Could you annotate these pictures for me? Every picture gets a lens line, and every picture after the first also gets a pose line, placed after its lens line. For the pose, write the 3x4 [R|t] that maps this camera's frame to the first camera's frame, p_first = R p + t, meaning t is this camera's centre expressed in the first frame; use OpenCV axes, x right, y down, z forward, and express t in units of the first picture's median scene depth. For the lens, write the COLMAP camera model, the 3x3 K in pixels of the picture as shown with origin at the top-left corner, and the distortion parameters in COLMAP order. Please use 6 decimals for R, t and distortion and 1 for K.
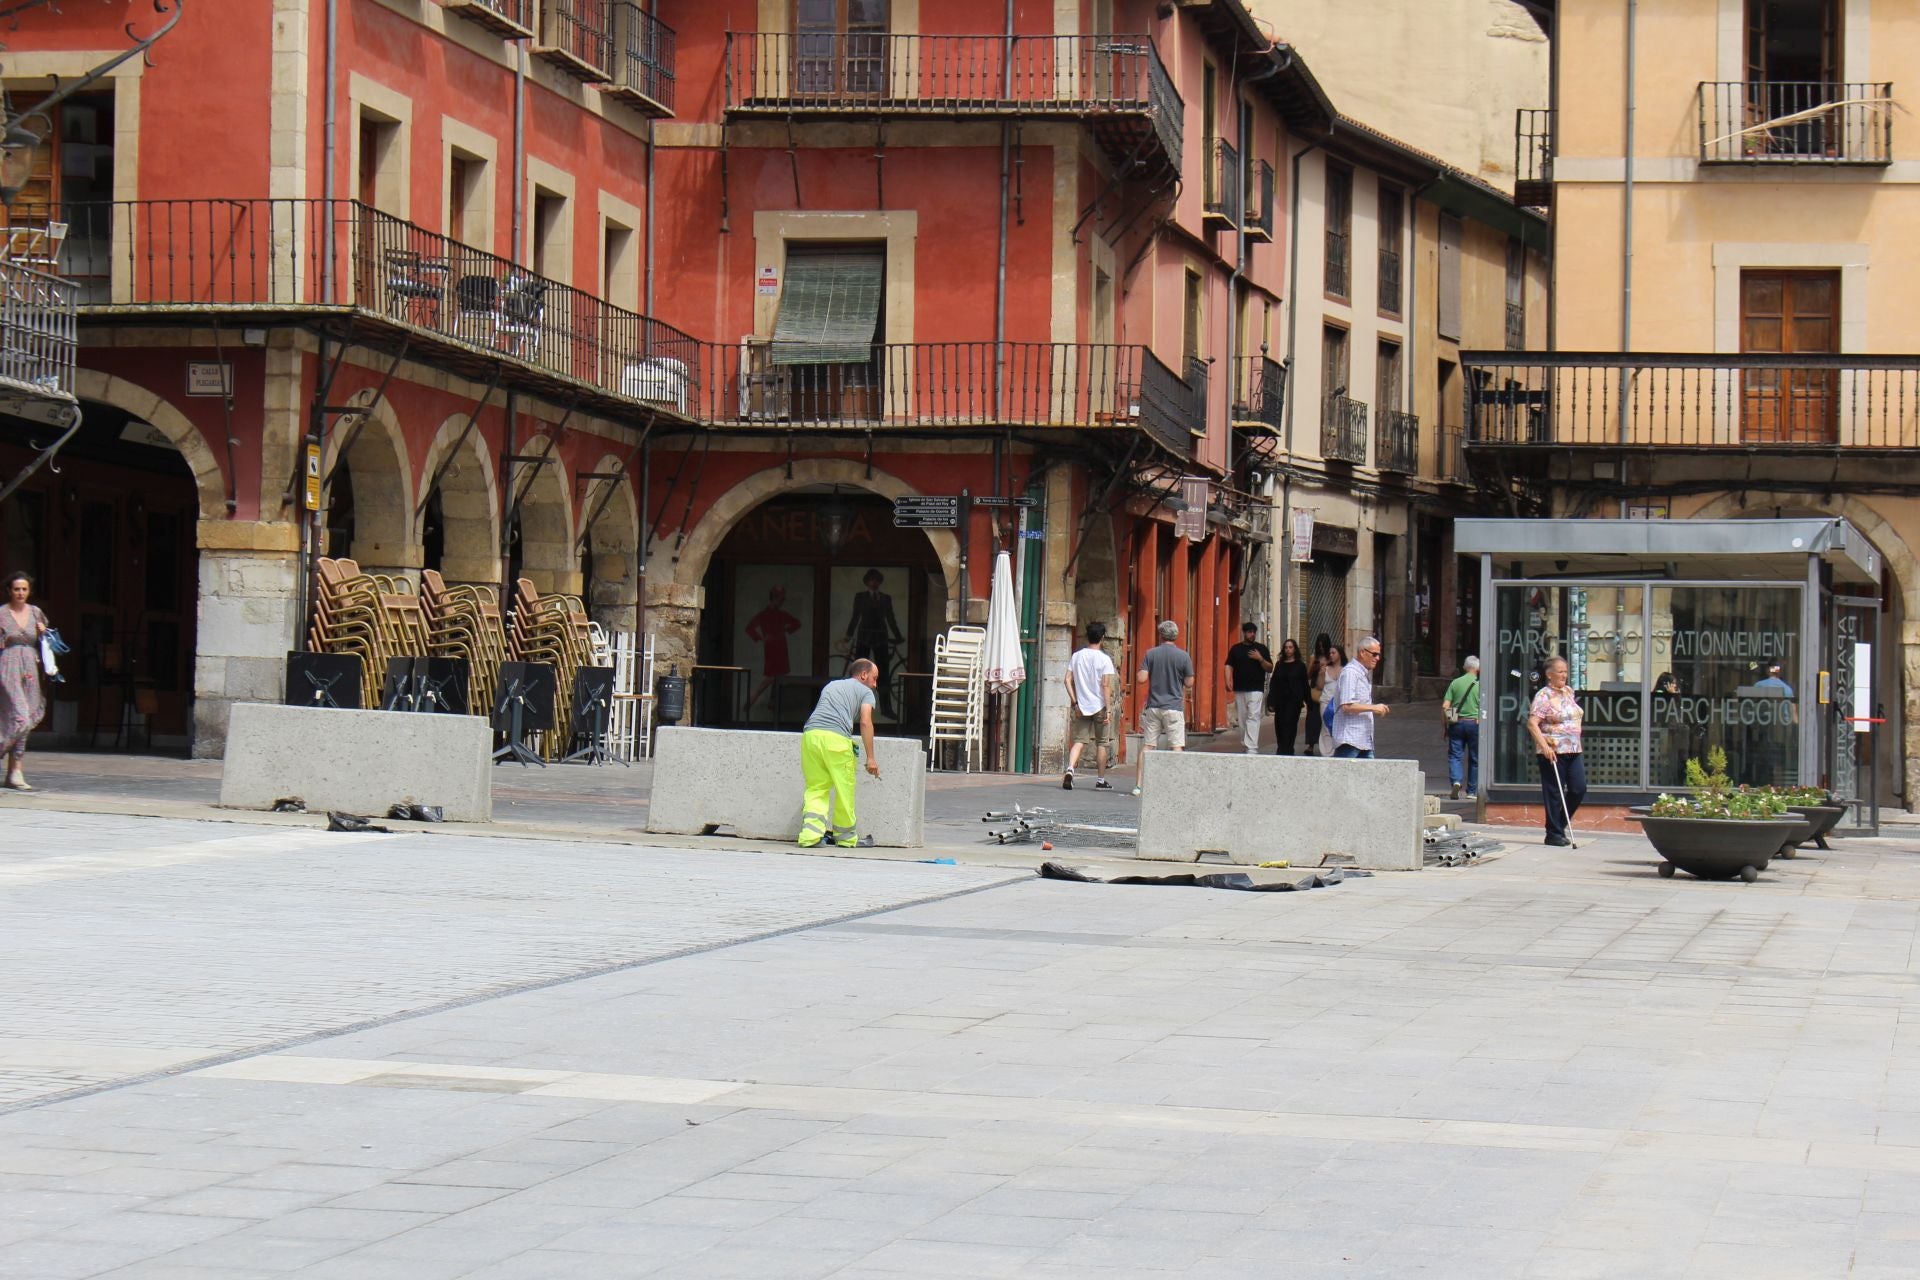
lens RADIAL K [[4610.9, 0, 983.8], [0, 4610.9, 642.5], [0, 0, 1]] dist [0.035024, 0.213365]
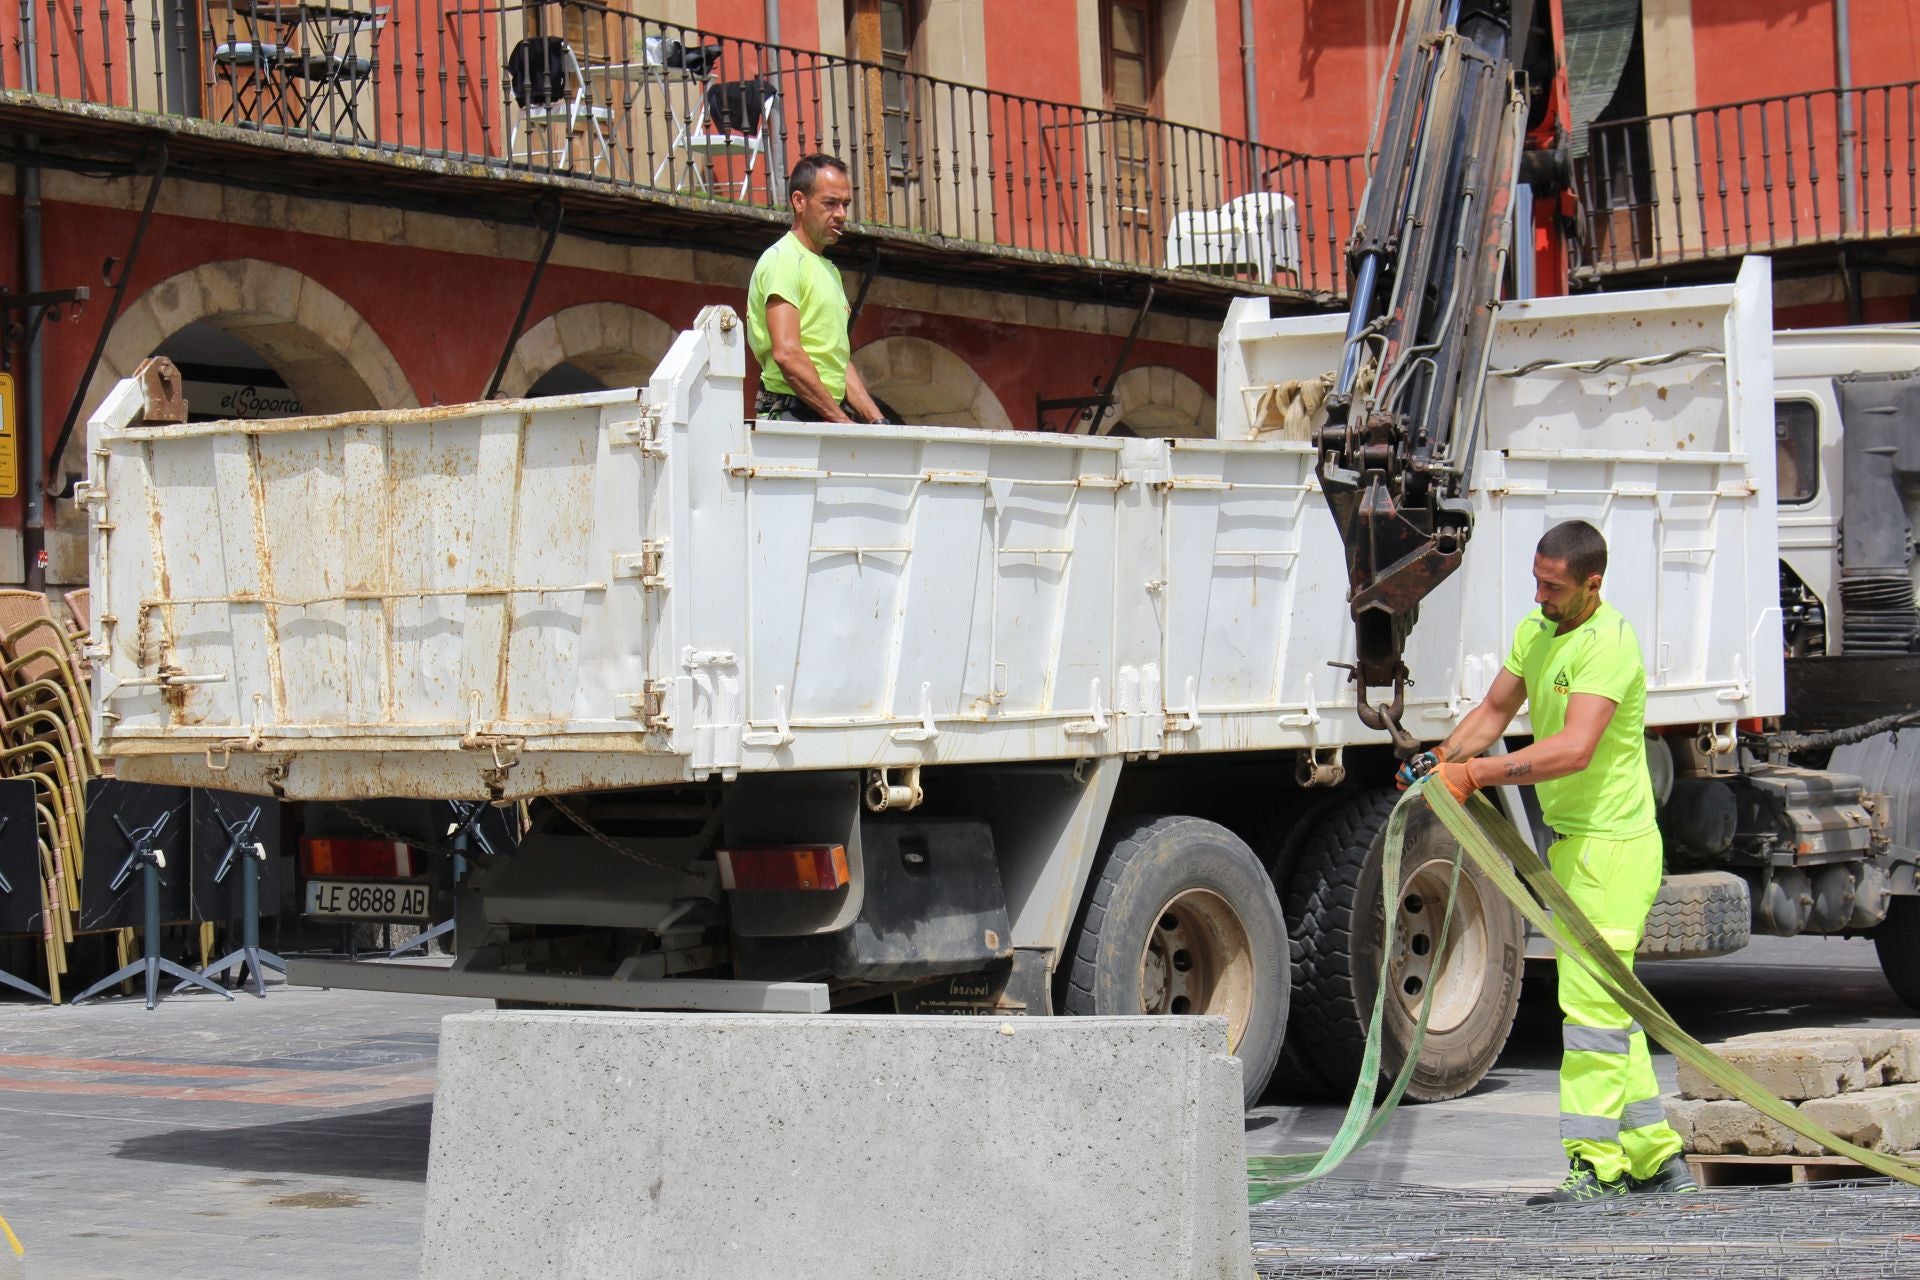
lens RADIAL K [[4582.8, 0, 960.0], [0, 4582.8, 640.0], [0, 0, 1]] dist [0.056975, -0.311713]
pose [[0.913732, -0.073150, -0.399677, 0.121872], [0.069980, 0.997294, -0.022541, 0.004594], [0.400245, -0.007373, 0.916379, 0.455692]]
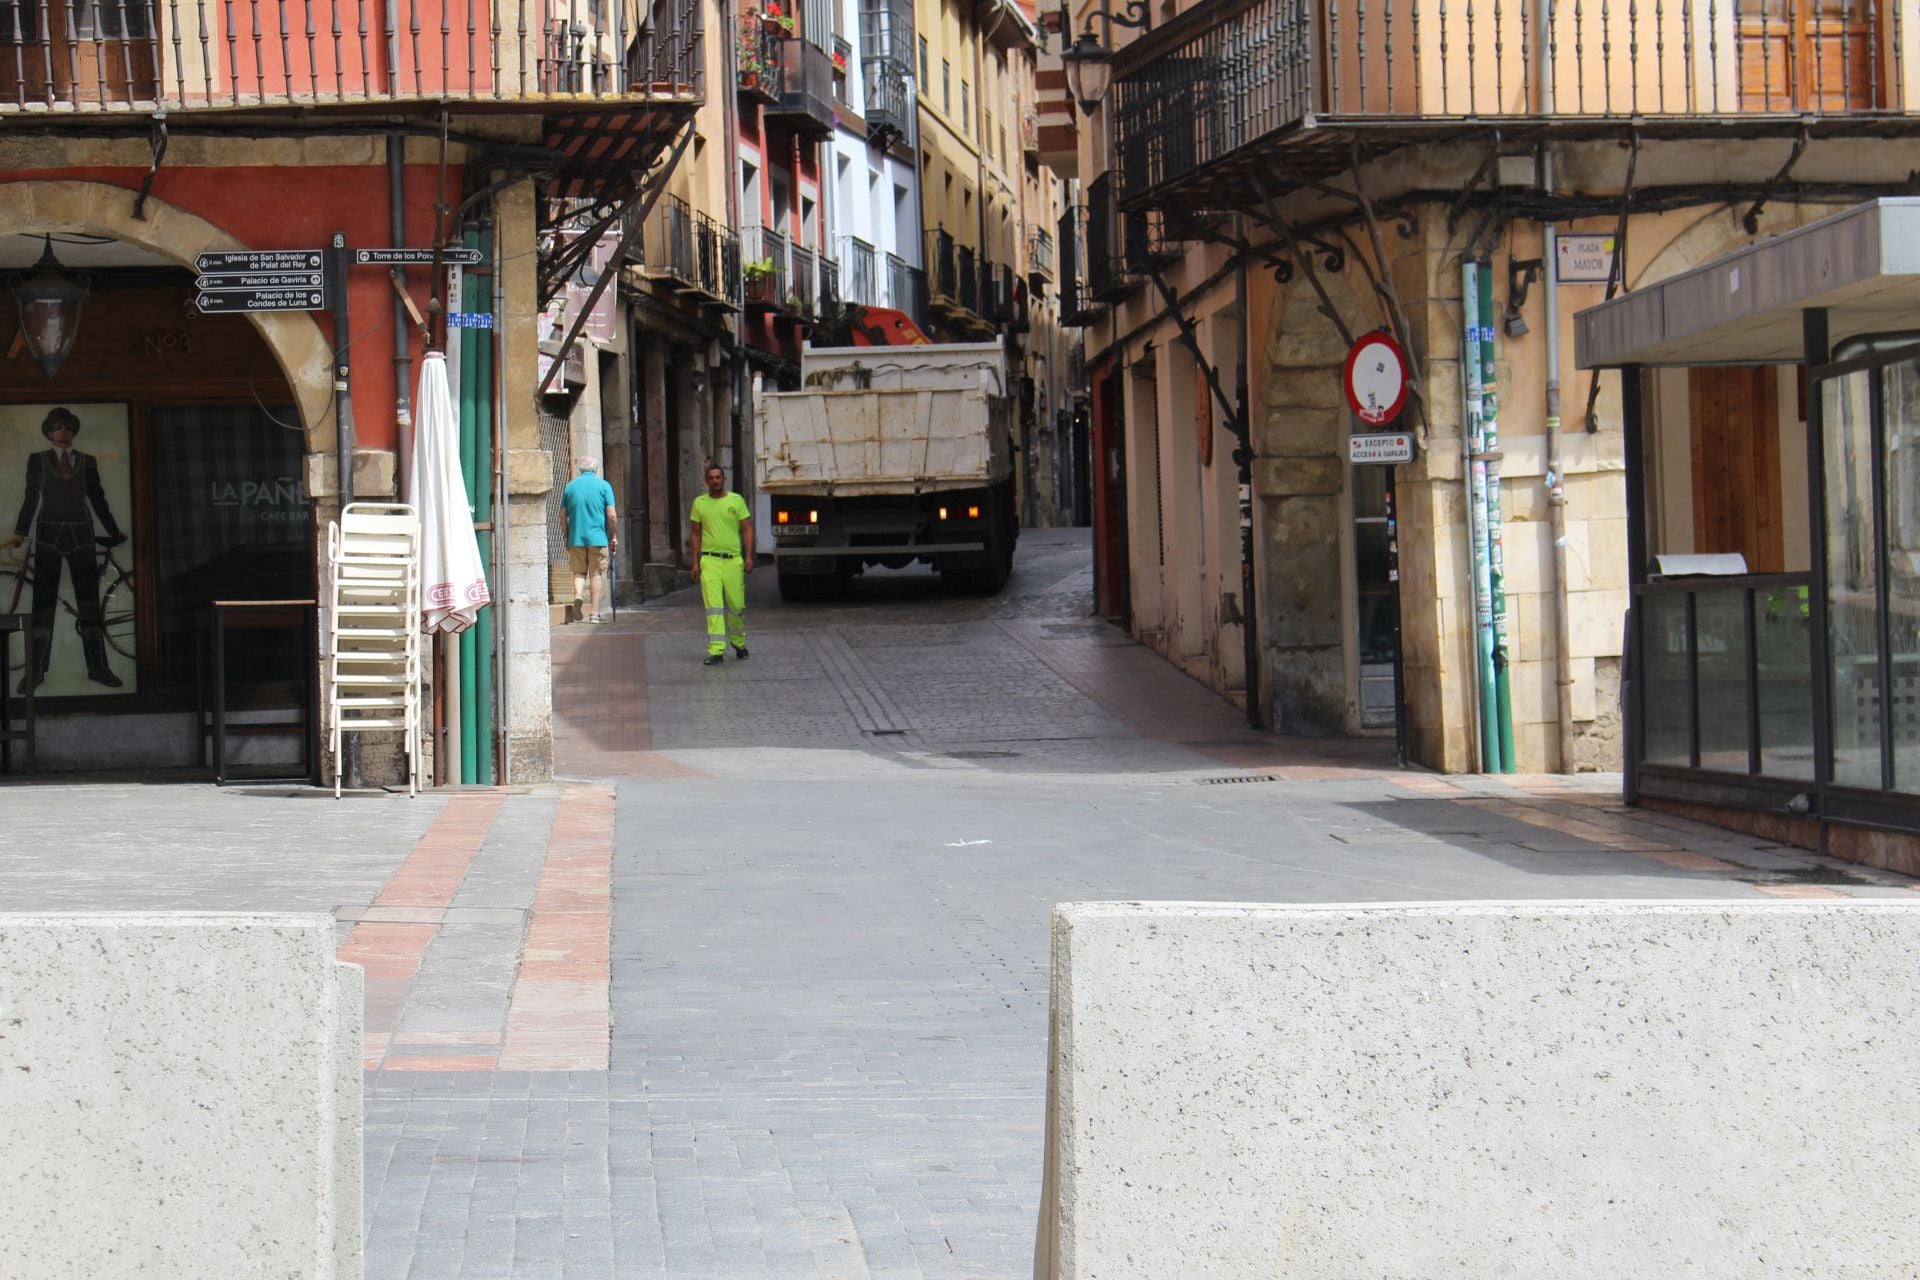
lens RADIAL K [[4582.8, 0, 960.0], [0, 4582.8, 640.0], [0, 0, 1]] dist [0.056975, -0.311713]
pose [[0.951788, -0.049905, 0.302670, -0.094115], [0.041882, 0.998579, 0.032945, -0.002417], [-0.303884, -0.018681, 0.952526, 0.496975]]
